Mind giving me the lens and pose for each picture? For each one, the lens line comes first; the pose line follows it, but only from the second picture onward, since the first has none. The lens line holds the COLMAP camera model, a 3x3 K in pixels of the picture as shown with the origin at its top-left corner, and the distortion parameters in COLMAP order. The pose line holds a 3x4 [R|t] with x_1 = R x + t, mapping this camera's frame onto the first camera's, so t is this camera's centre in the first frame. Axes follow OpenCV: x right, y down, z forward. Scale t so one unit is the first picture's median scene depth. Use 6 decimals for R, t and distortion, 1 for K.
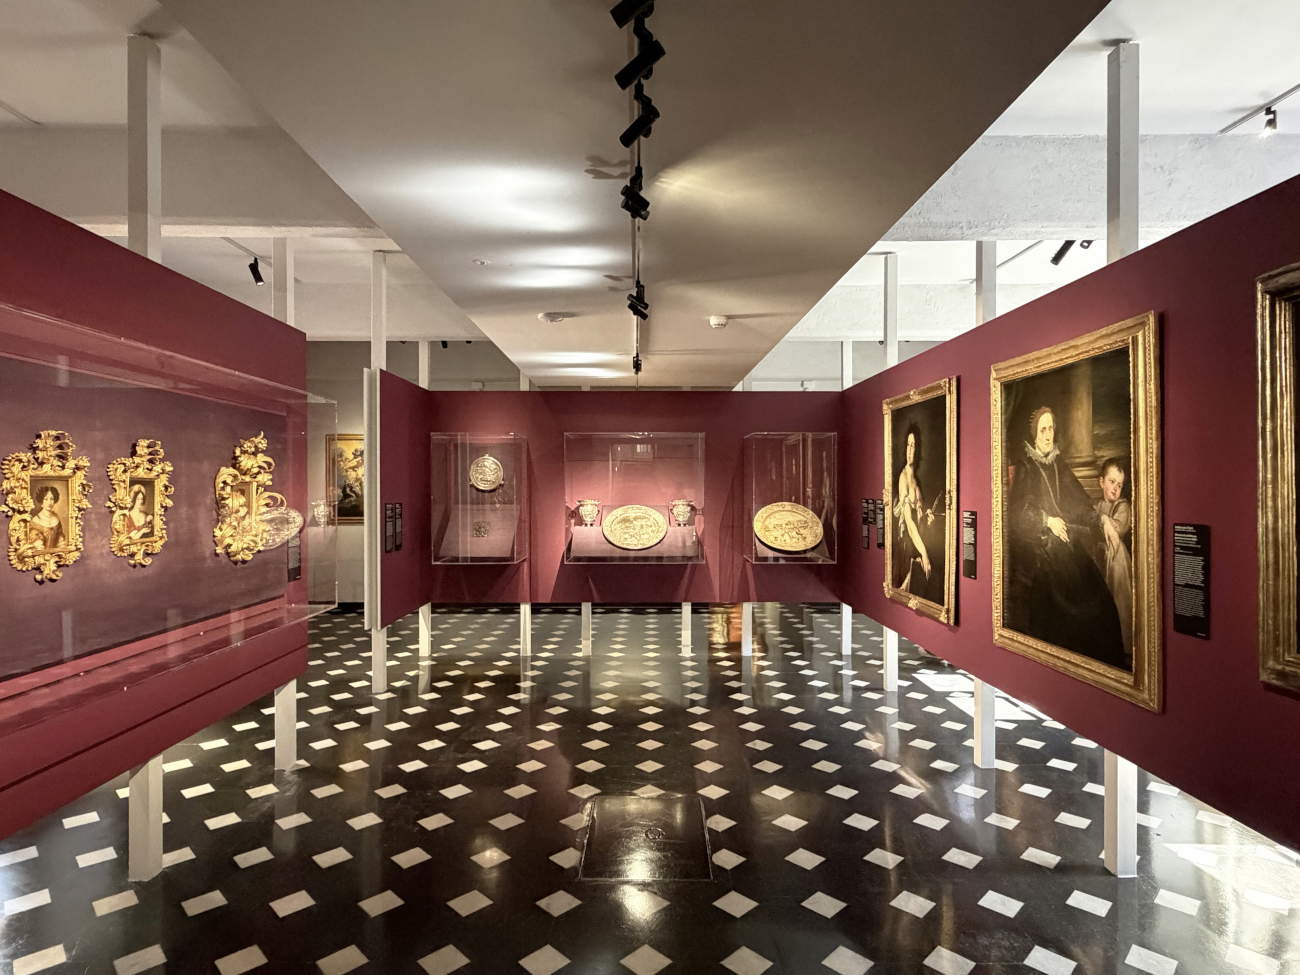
lens RADIAL K [[905.8, 0, 650.5], [0, 905.8, 488.0], [0, 0, 1]] dist [0.001139, 0.001497]
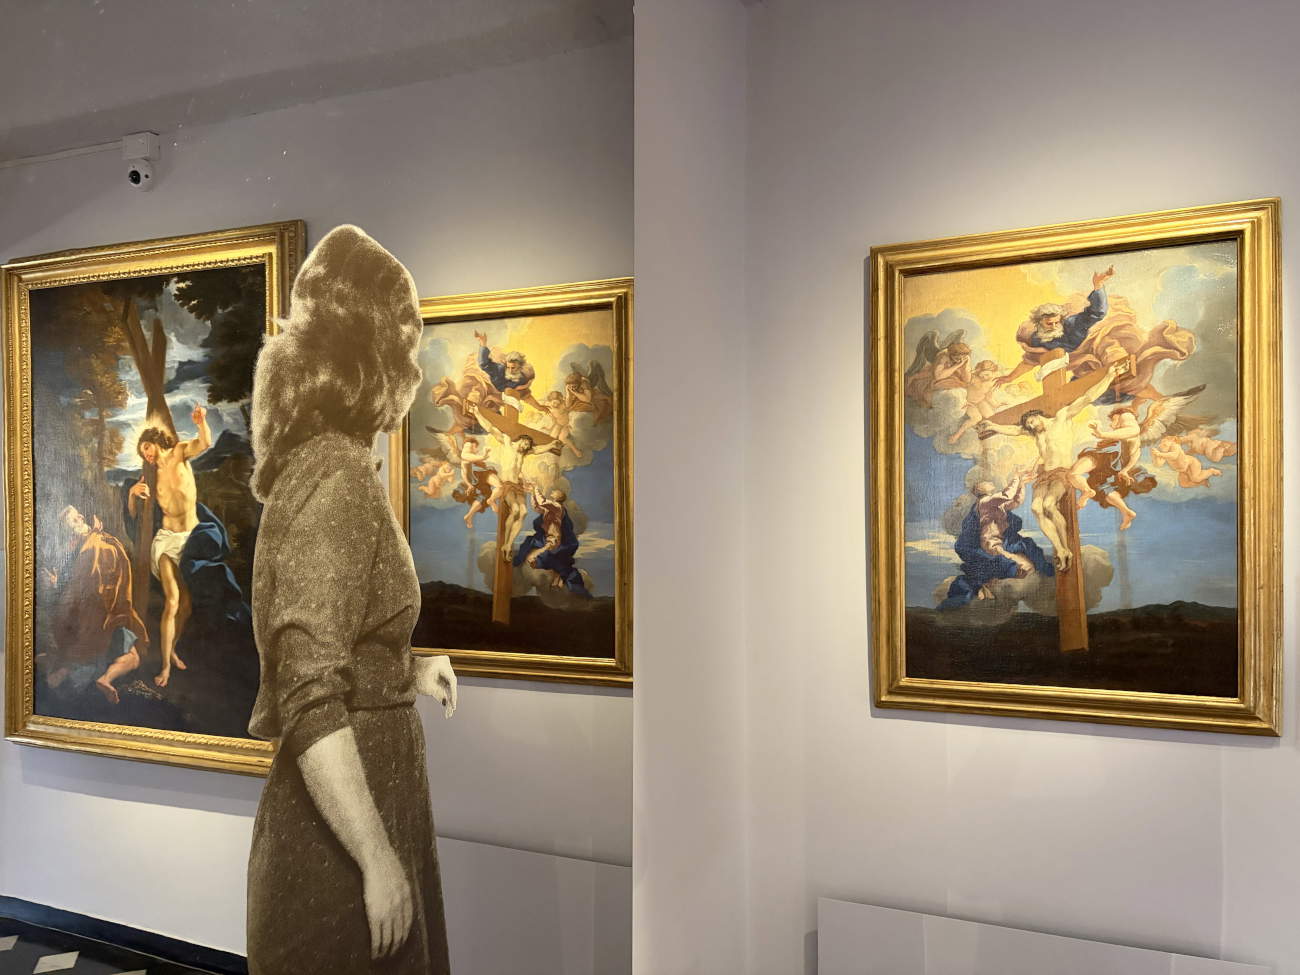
lens RADIAL K [[979.1, 0, 650.0], [0, 979.1, 489.8], [0, 0, 1]] dist [0.000054, 0.000007]
pose [[0.915434, -0.004458, -0.402444, -0.317466], [0.003996, 0.999990, -0.001986, -0.007131], [0.402449, 0.000210, 0.915442, 0.788027]]
